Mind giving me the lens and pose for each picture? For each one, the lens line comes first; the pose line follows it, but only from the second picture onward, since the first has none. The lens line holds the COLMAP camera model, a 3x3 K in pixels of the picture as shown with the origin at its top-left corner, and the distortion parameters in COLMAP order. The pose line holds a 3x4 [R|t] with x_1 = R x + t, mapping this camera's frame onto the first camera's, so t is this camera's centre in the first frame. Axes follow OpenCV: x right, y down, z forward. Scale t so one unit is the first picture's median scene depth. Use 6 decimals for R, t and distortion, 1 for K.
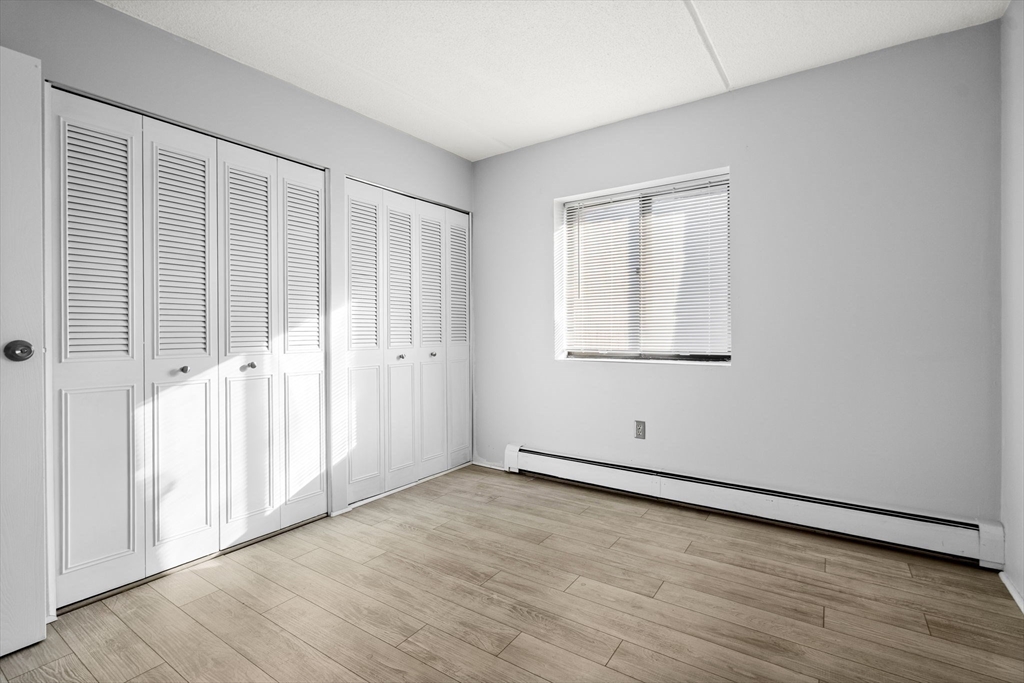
lens RADIAL K [[487.3, 0, 502.5], [0, 487.3, 333.8], [0, 0, 1]] dist [0.005023, 0.000340]
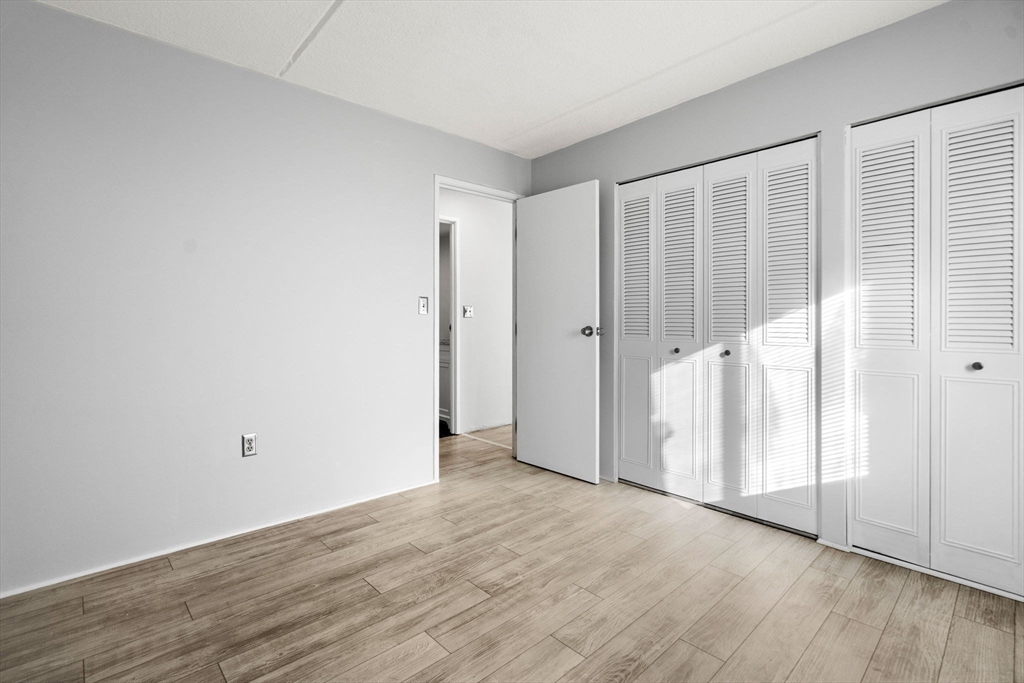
lens RADIAL K [[487.3, 0, 506.7], [0, 487.3, 318.8], [0, 0, 1]] dist [0.005023, 0.000340]
pose [[-0.230283, 0.000602, -0.973124, 0.662458], [-0.006489, 0.999977, 0.002154, -0.012329], [0.973102, 0.006810, -0.230274, 0.738959]]
